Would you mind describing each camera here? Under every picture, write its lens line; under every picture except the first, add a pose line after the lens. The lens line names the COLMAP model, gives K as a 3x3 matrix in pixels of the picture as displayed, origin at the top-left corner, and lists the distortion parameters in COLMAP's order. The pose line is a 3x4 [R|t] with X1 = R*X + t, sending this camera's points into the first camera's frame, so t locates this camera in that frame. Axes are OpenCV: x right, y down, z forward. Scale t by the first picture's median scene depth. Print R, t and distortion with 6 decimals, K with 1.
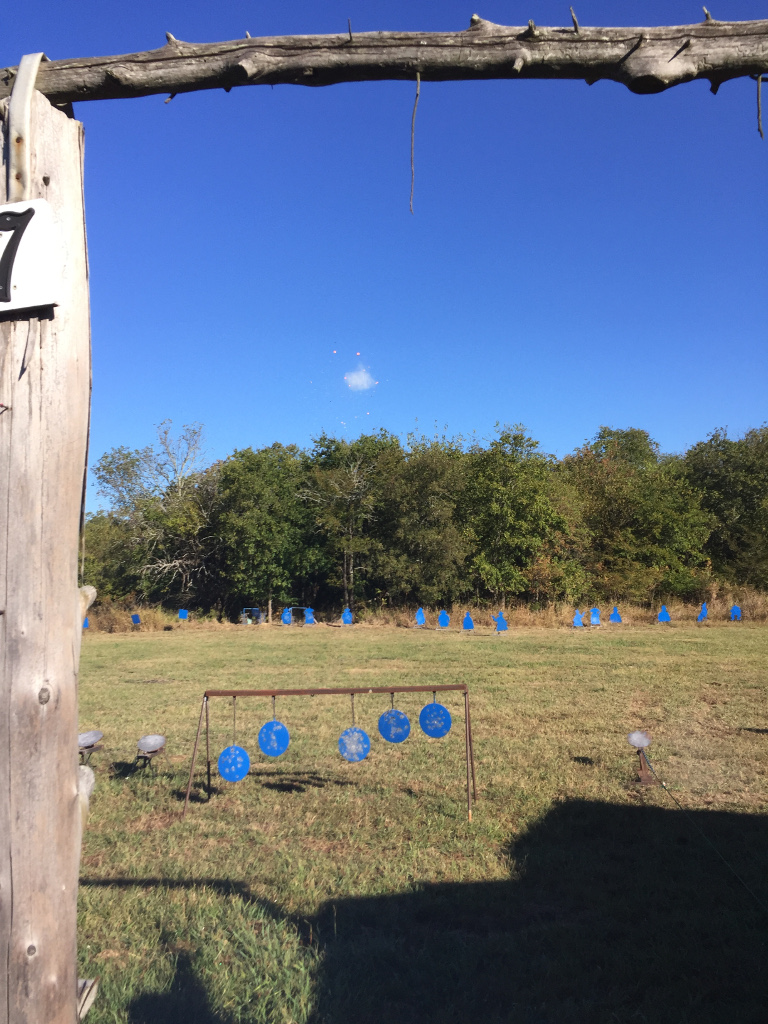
lens RADIAL K [[909.3, 0, 384.0], [0, 909.3, 512.0], [0, 0, 1]] dist [0.056484, -0.052546]
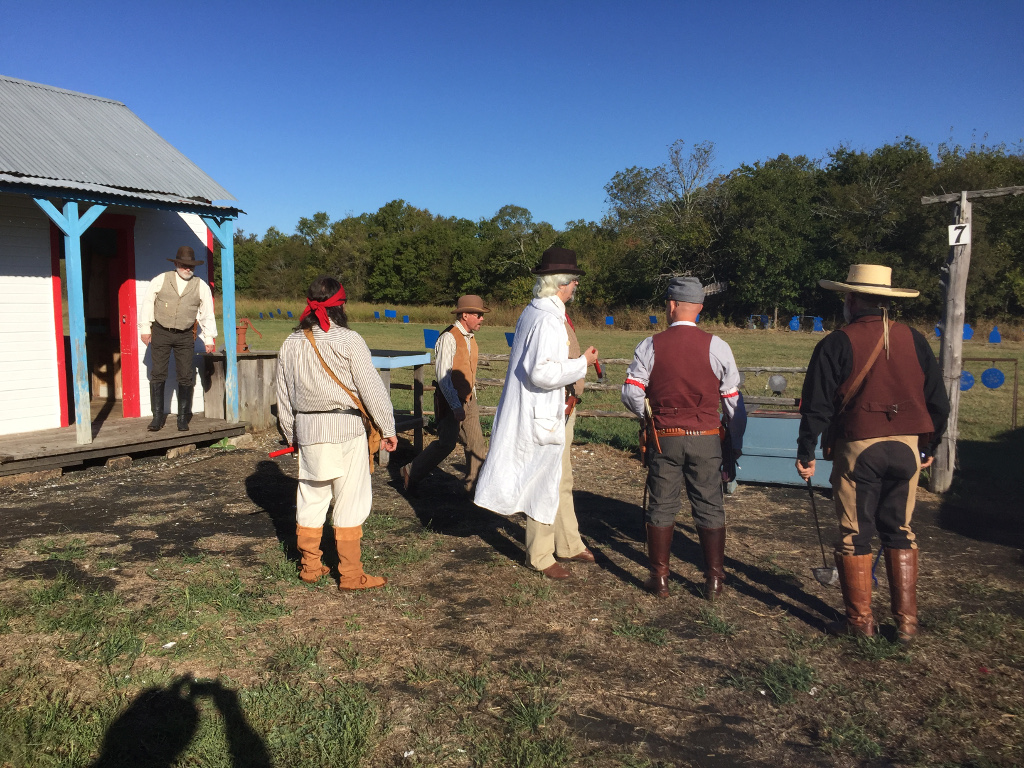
lens RADIAL K [[909.3, 0, 367.5], [0, 909.3, 388.4], [0, 0, 1]] dist [0.056484, -0.052546]
pose [[0.880413, 0.080097, -0.467394, -0.034735], [0.007942, 0.983003, 0.183416, -0.016376], [0.474141, -0.165194, 0.864813, -0.221213]]
